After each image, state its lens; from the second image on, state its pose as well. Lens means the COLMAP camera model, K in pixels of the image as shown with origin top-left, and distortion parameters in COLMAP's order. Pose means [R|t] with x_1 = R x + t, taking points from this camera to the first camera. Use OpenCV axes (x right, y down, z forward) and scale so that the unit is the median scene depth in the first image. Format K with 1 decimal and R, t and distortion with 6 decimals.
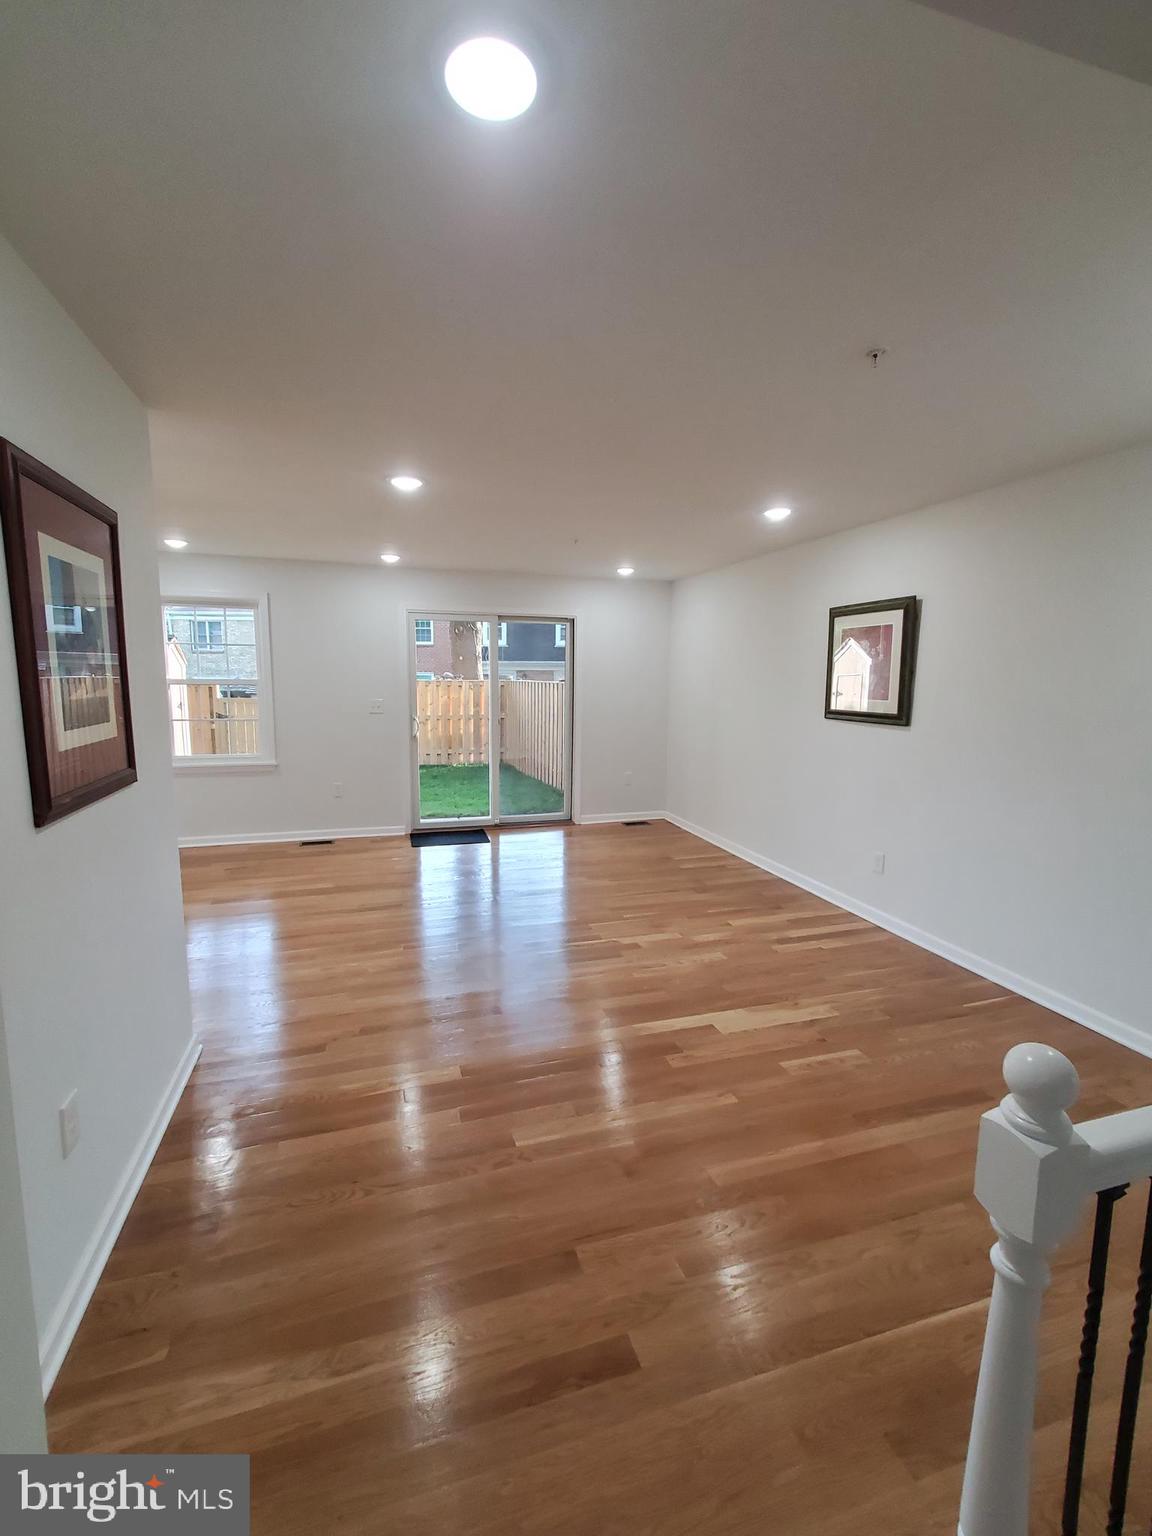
lens RADIAL K [[623.8, 0, 571.8], [0, 623.8, 759.8], [0, 0, 1]] dist [-0.001826, -0.000291]
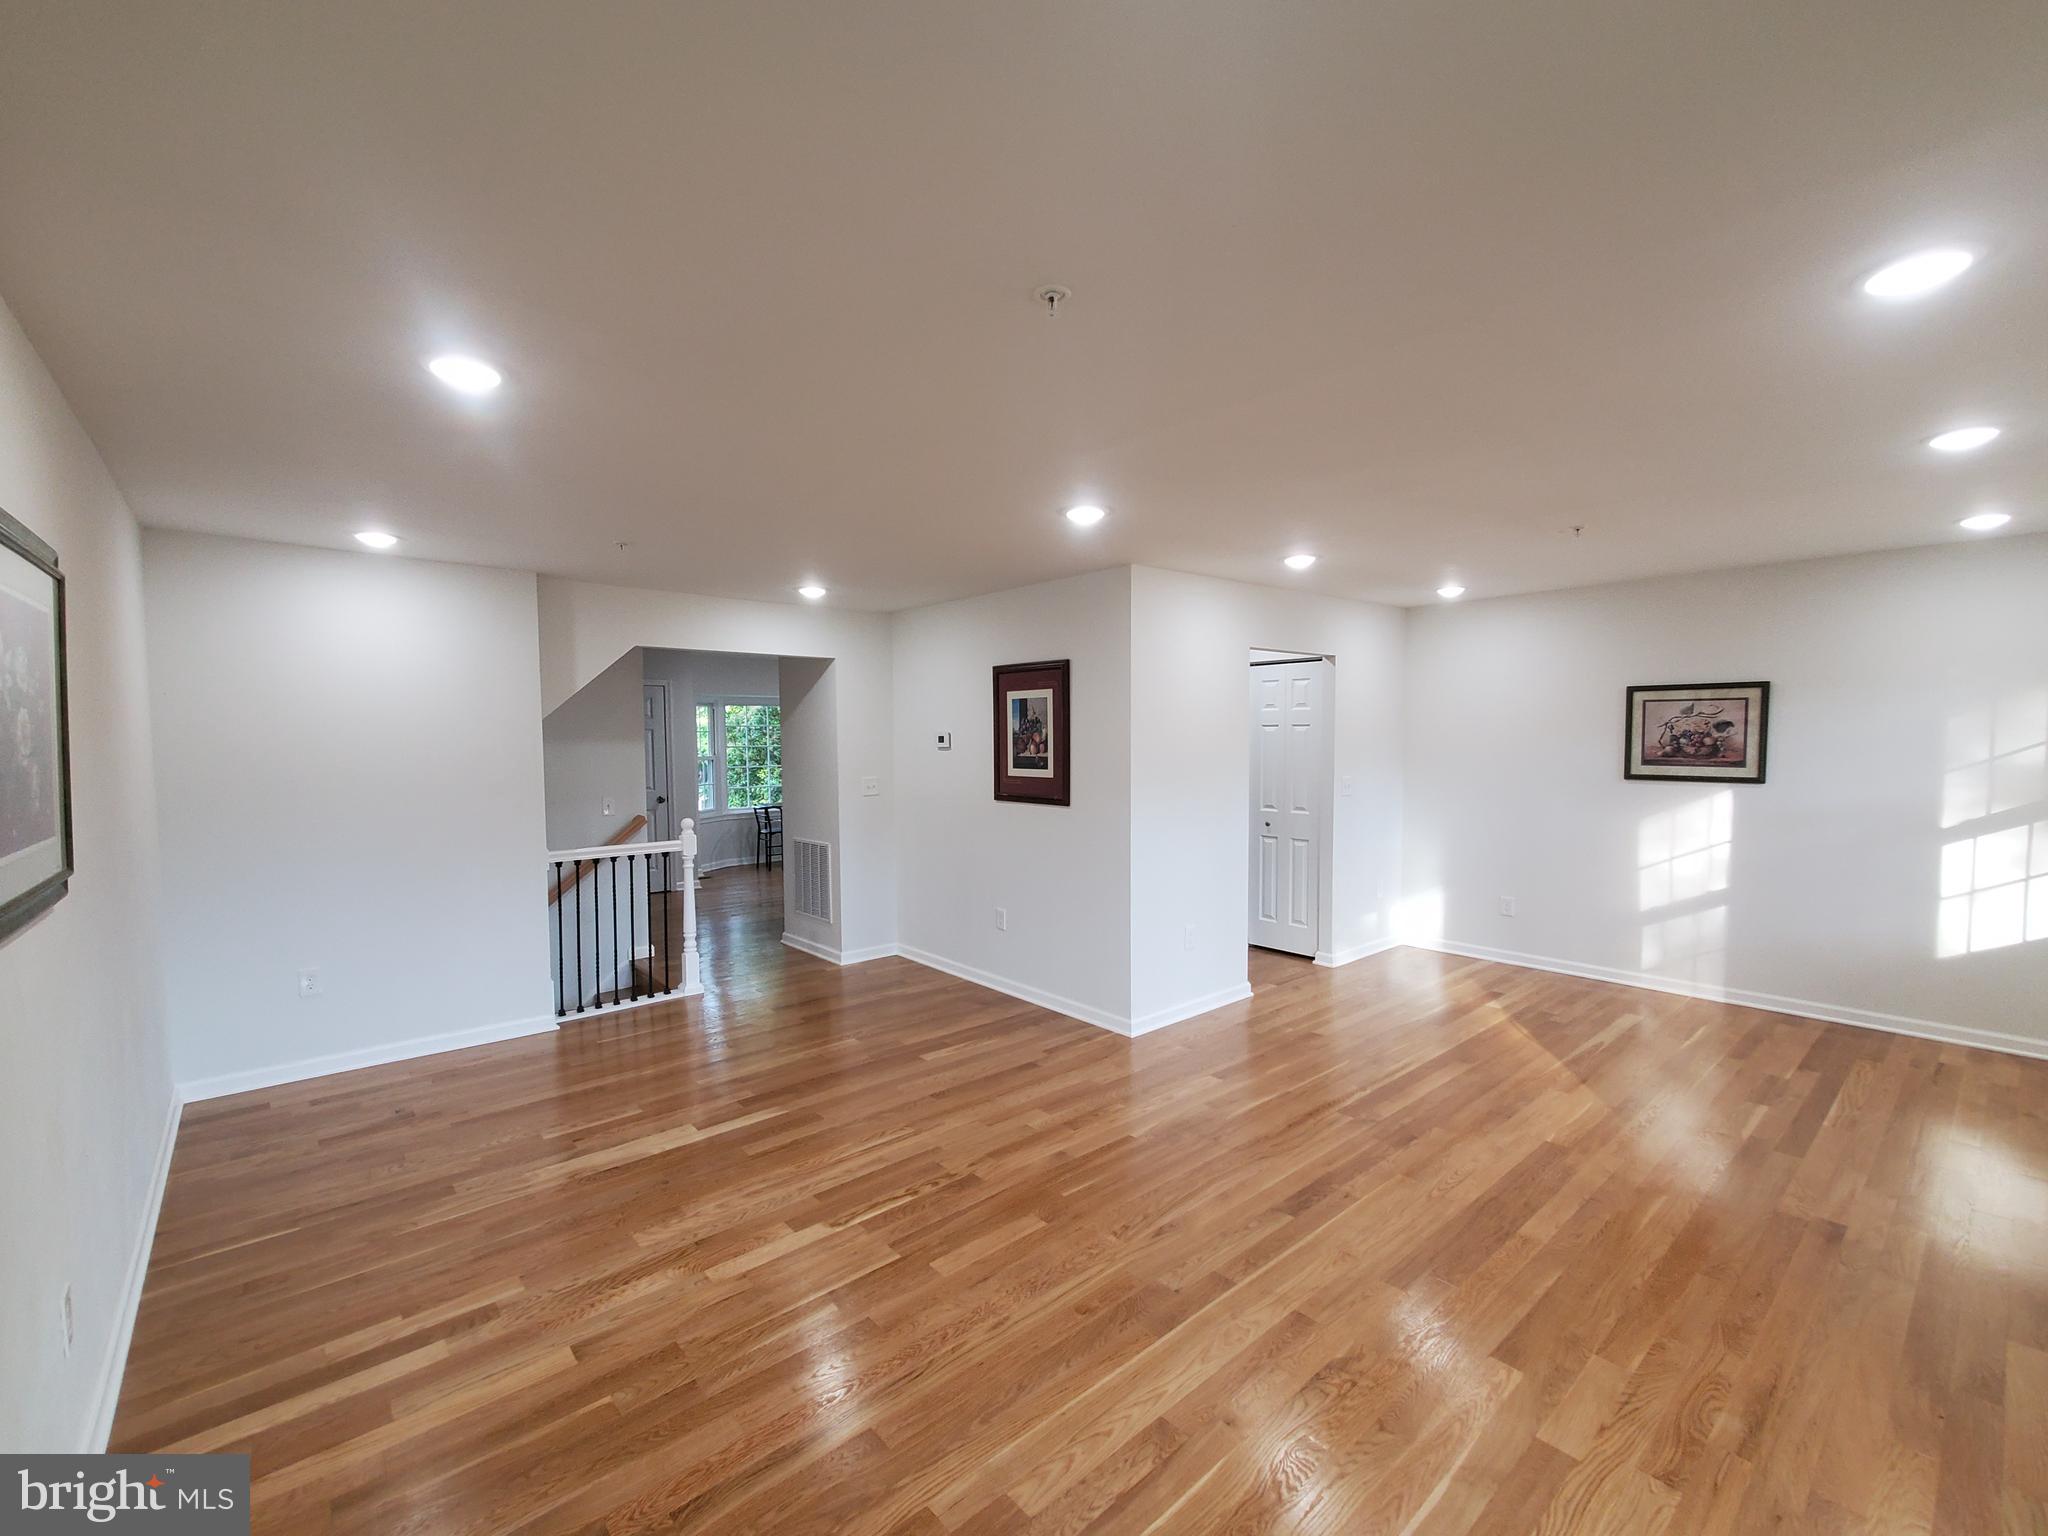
lens RADIAL K [[831.7, 0, 1021.4], [0, 831.7, 765.9], [0, 0, 1]] dist [-0.001826, -0.000291]
pose [[-0.911646, 0.013813, -0.410744, 0.231887], [-0.057526, 0.985307, 0.160815, -0.261844], [0.406930, 0.170235, -0.897456, 1.776281]]
